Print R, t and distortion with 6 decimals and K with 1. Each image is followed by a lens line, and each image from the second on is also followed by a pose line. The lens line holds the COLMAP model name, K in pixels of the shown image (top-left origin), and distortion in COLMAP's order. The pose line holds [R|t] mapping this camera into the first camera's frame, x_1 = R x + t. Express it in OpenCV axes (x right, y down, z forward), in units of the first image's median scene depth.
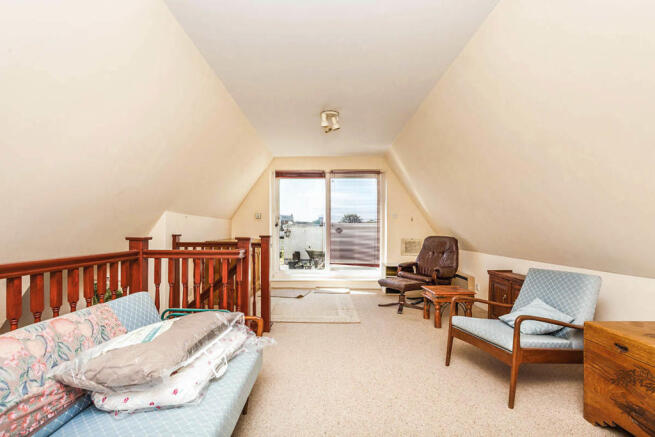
lens RADIAL K [[291.8, 0, 326.4], [0, 291.8, 233.1], [0, 0, 1]] dist [0.000895, 0.000192]
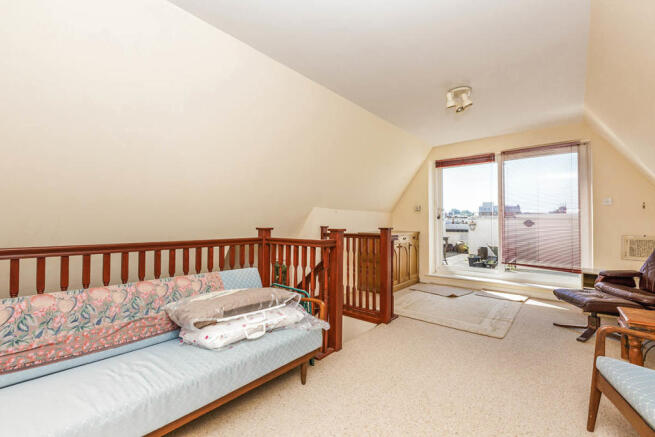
lens RADIAL K [[287.4, 0, 327.5], [0, 287.4, 218.5], [0, 0, 1]] dist [0.001032, 0.000155]
pose [[0.780747, -0.009496, -0.624775, 0.224488], [-0.006306, 0.999714, -0.023075, 0.000103], [0.624815, 0.021955, 0.780464, 0.076174]]
